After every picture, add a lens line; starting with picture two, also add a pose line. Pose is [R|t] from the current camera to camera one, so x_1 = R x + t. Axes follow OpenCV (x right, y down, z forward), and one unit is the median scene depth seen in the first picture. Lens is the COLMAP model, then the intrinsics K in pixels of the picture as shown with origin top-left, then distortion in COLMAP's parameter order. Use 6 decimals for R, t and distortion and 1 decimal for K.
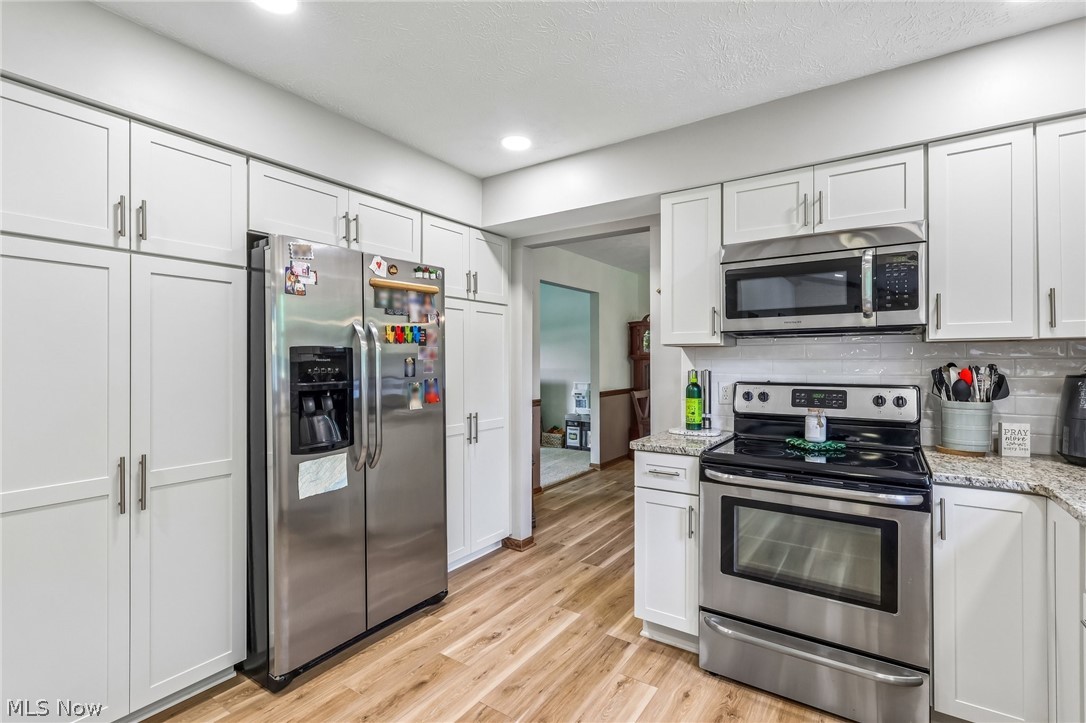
lens RADIAL K [[502.6, 0, 543.4], [0, 502.6, 359.0], [0, 0, 1]] dist [-0.002530, 0.000365]
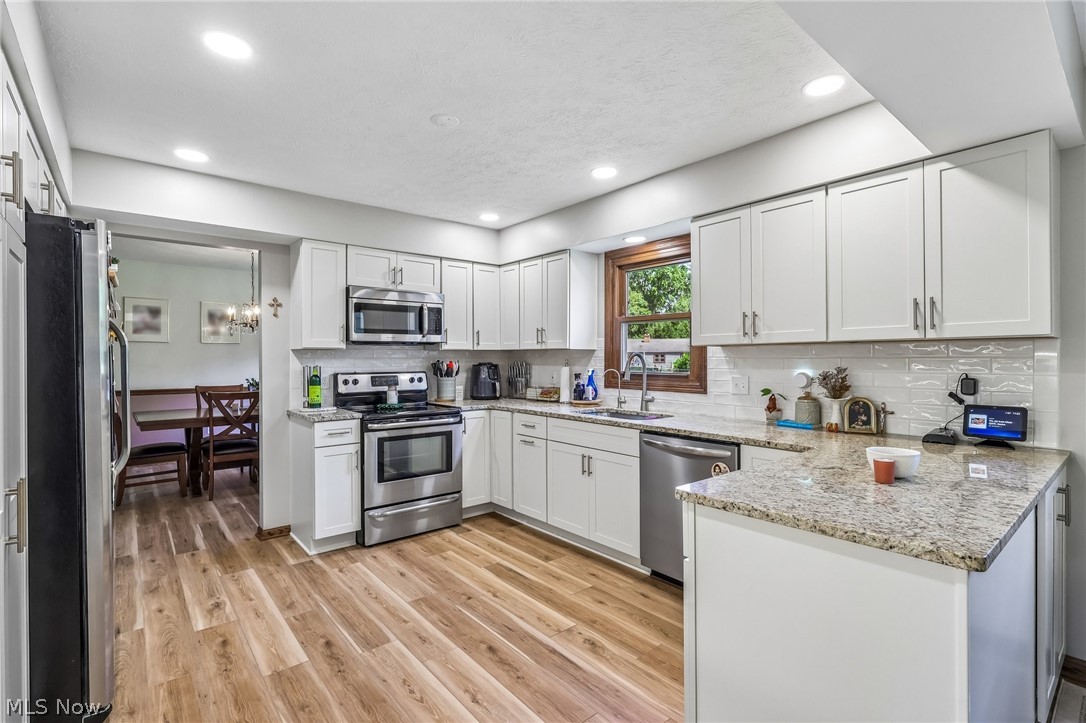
lens RADIAL K [[502.6, 0, 541.2], [0, 502.6, 360.2], [0, 0, 1]] dist [-0.002530, 0.000365]
pose [[0.278889, -0.003191, 0.960318, -1.058863], [0.000577, 0.999995, 0.003155, 0.002377], [-0.960323, -0.000326, 0.278889, -0.009859]]
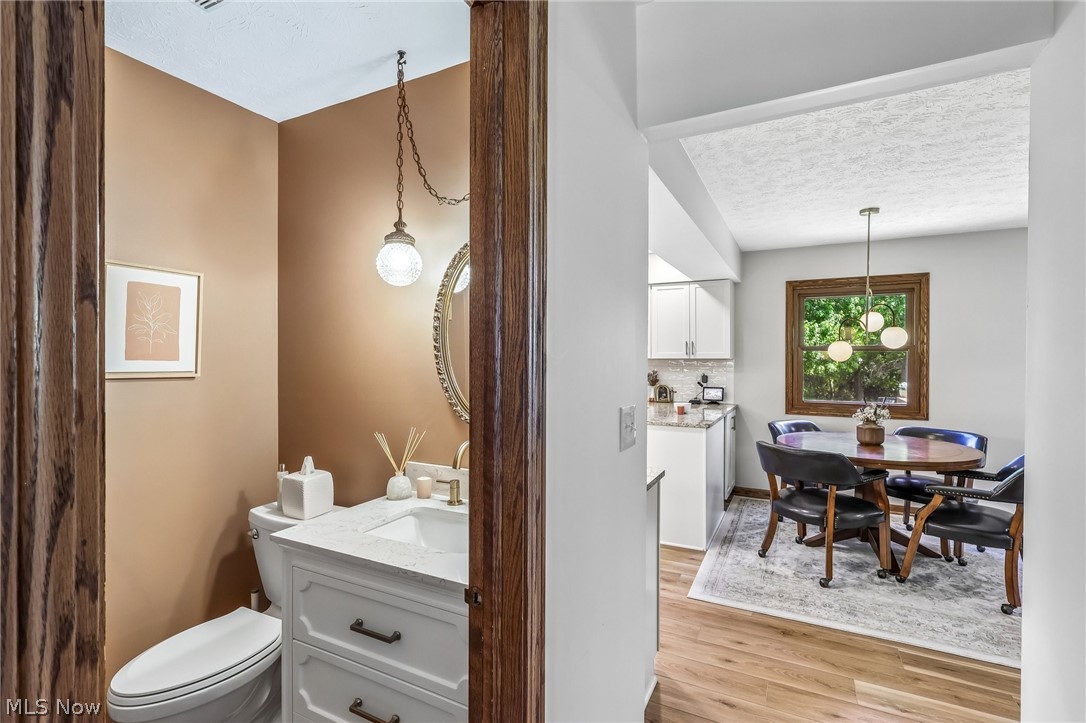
lens RADIAL K [[502.6, 0, 538.9], [0, 502.6, 360.1], [0, 0, 1]] dist [-0.002530, 0.000365]
pose [[-0.112842, -0.003962, 0.993605, -1.942508], [-0.003450, 0.999988, 0.003595, -0.030291], [-0.993607, -0.003022, -0.112854, 0.407849]]
